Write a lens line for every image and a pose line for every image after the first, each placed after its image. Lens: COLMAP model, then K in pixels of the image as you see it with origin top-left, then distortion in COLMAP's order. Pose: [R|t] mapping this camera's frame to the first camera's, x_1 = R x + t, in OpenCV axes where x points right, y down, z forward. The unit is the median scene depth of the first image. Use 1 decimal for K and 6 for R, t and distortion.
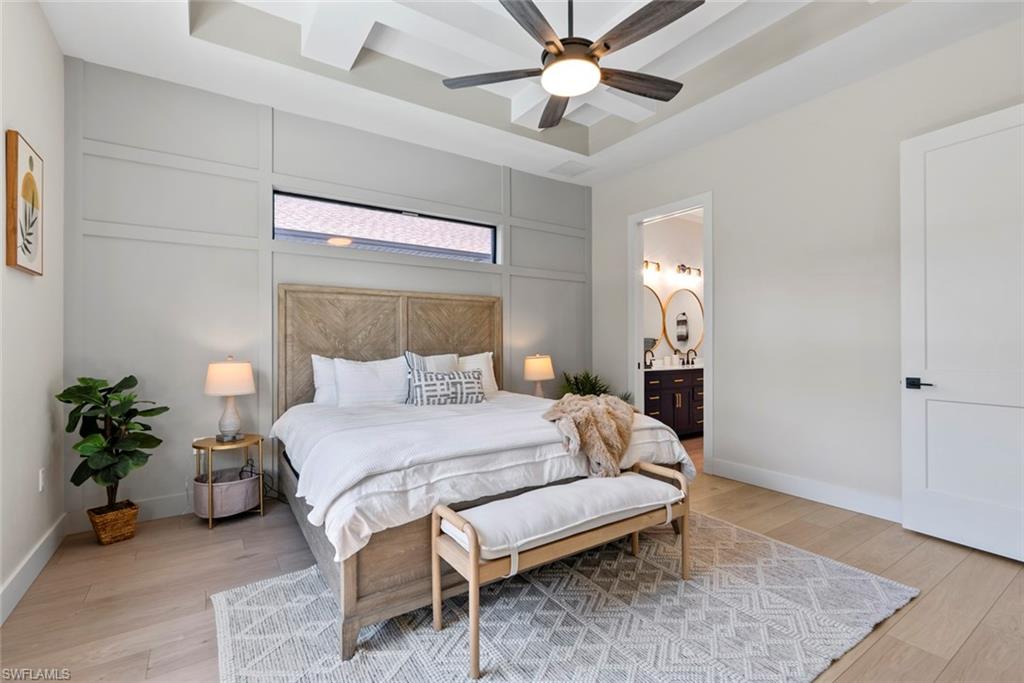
lens RADIAL K [[463.6, 0, 513.5], [0, 463.6, 343.6], [0, 0, 1]] dist [0.000387, 0.000049]
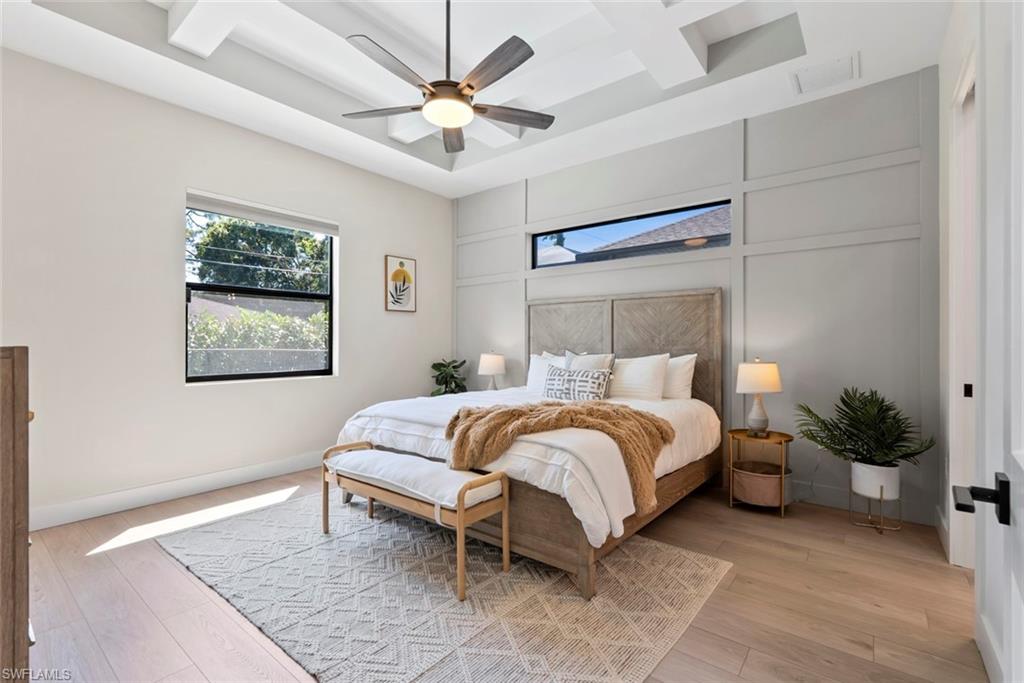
lens RADIAL K [[455.3, 0, 512.2], [0, 455.3, 345.9], [0, 0, 1]] dist [-0.002404, -0.000200]
pose [[0.301205, 0.009520, -0.953512, 0.820008], [-0.003503, 0.999954, 0.008877, -0.003459], [0.953553, 0.000666, 0.301224, 0.534585]]
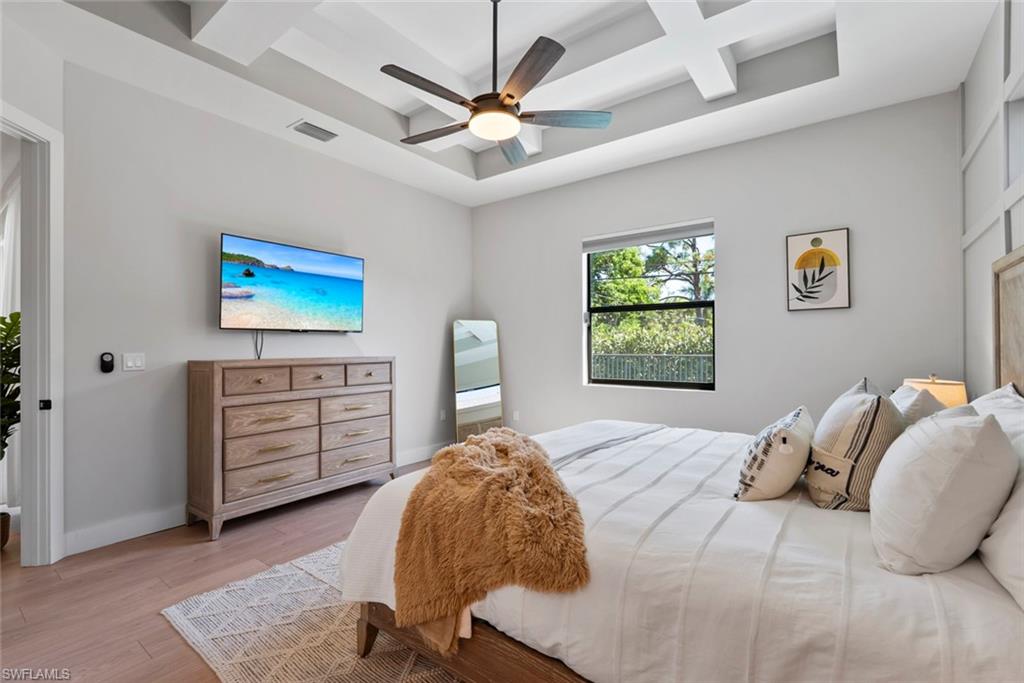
lens RADIAL K [[457.0, 0, 513.0], [0, 457.0, 350.2], [0, 0, 1]] dist [0.001119, 0.000175]
pose [[-0.942132, -0.001931, -0.335236, 0.308421], [-0.002253, 0.999997, 0.000572, -0.009910], [0.335234, 0.001295, -0.942134, 1.335180]]
